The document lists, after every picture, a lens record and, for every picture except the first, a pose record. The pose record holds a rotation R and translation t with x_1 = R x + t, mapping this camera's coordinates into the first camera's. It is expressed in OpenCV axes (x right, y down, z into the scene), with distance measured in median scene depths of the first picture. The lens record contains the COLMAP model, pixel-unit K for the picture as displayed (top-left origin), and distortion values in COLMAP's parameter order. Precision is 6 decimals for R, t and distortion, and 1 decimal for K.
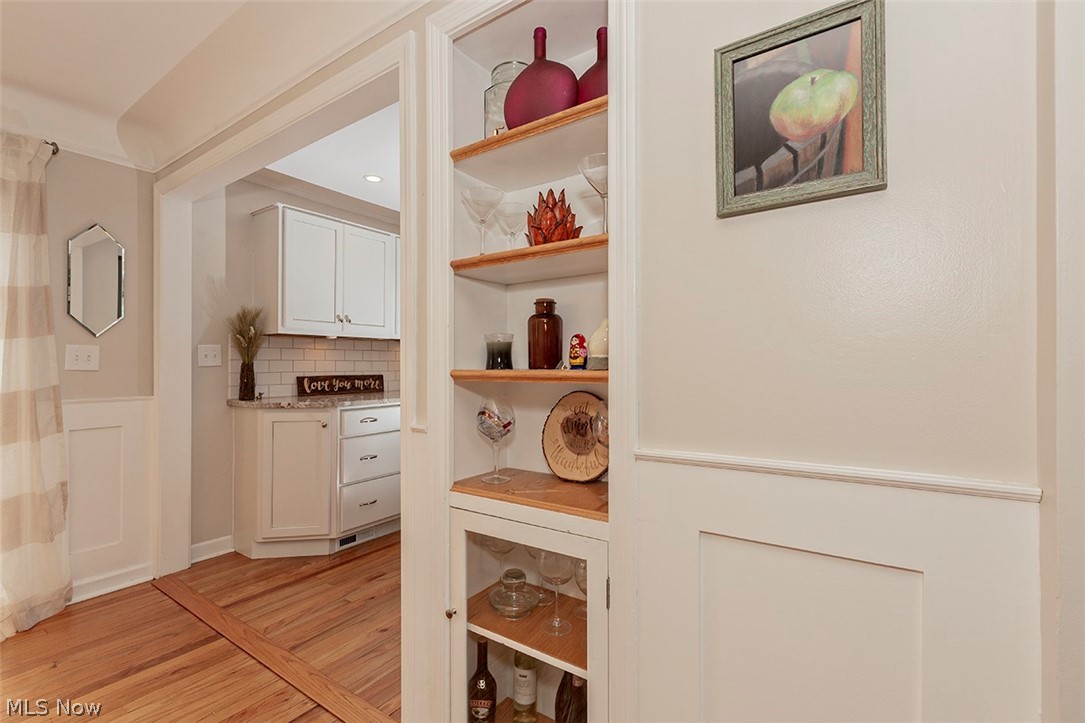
lens RADIAL K [[472.5, 0, 569.6], [0, 472.5, 355.6], [0, 0, 1]] dist [0.001516, -0.000909]
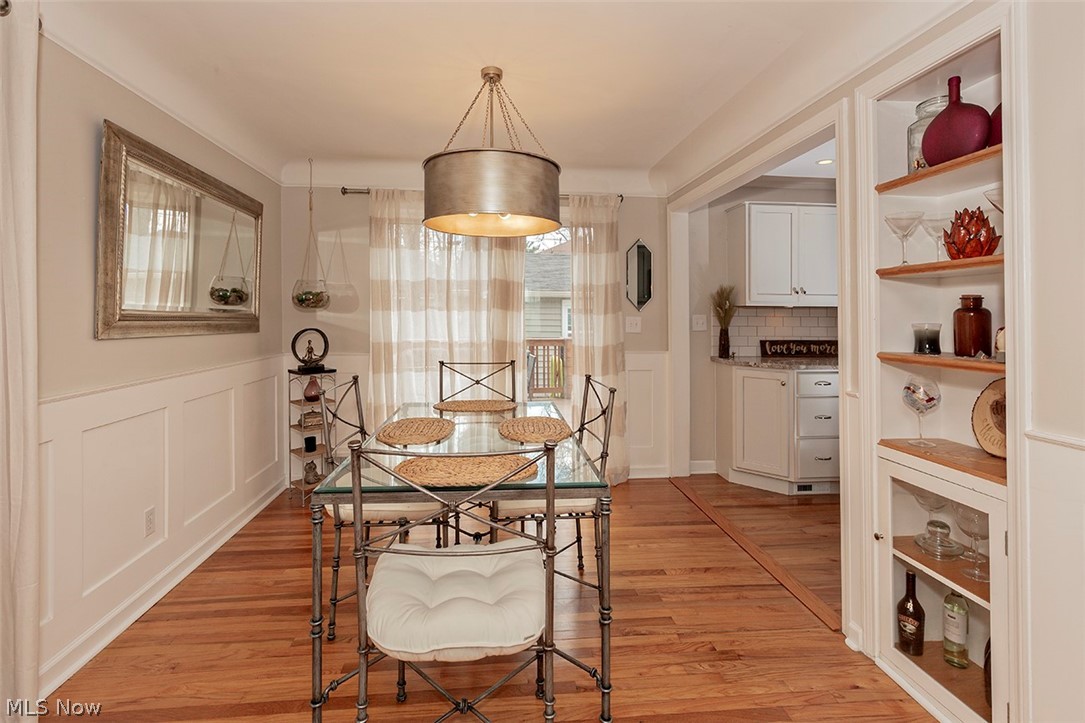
lens RADIAL K [[496.7, 0, 556.5], [0, 496.7, 312.4], [0, 0, 1]] dist [0.002943, -0.000305]
pose [[0.617608, -0.007233, -0.786453, 0.118751], [0.007871, 0.999964, -0.003016, -0.034937], [0.786447, -0.004327, 0.617643, -0.230865]]
